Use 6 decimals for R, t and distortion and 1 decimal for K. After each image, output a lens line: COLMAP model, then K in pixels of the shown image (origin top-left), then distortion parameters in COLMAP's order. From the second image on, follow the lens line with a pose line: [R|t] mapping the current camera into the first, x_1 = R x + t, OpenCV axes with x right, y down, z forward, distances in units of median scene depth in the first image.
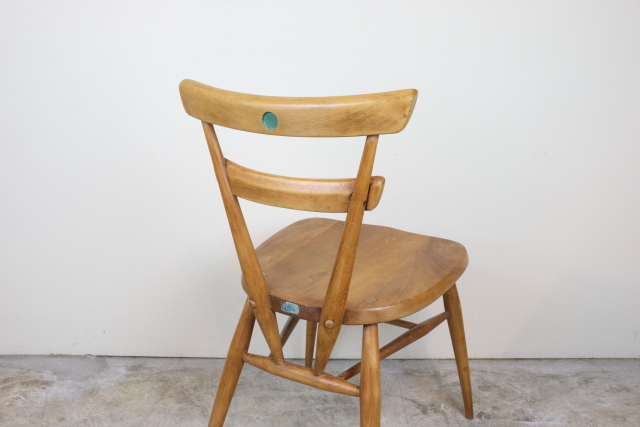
lens RADIAL K [[617.4, 0, 321.0], [0, 617.4, 212.1], [0, 0, 1]] dist [0.025030, 0.000000]
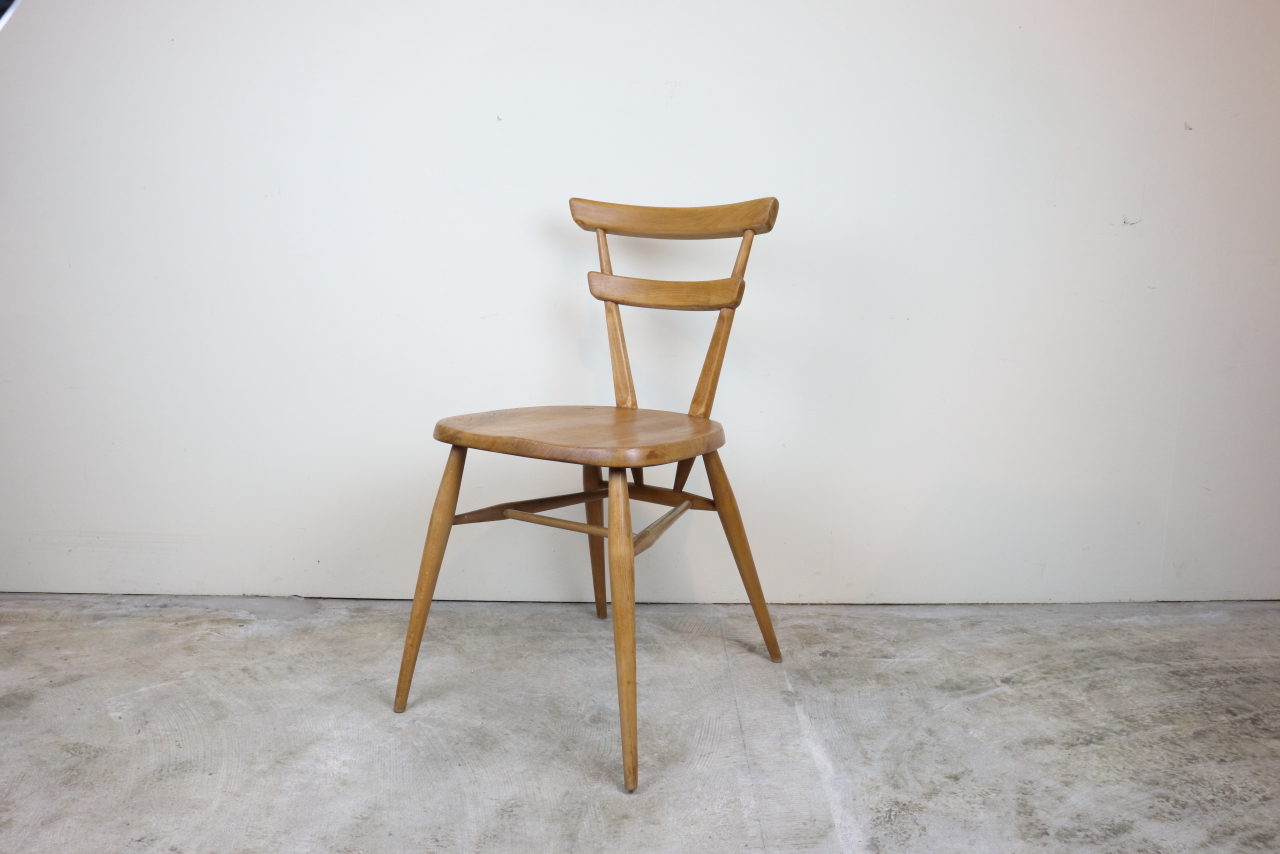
lens RADIAL K [[1114.9, 0, 635.2], [0, 1114.9, 424.2], [0, 0, 1]] dist [-0.004264, 0.013091]
pose [[0.999961, 0.005810, 0.006709, 0.014647], [-0.005085, 0.994625, -0.103417, 0.179871], [-0.007274, 0.103379, 0.994615, -0.353865]]
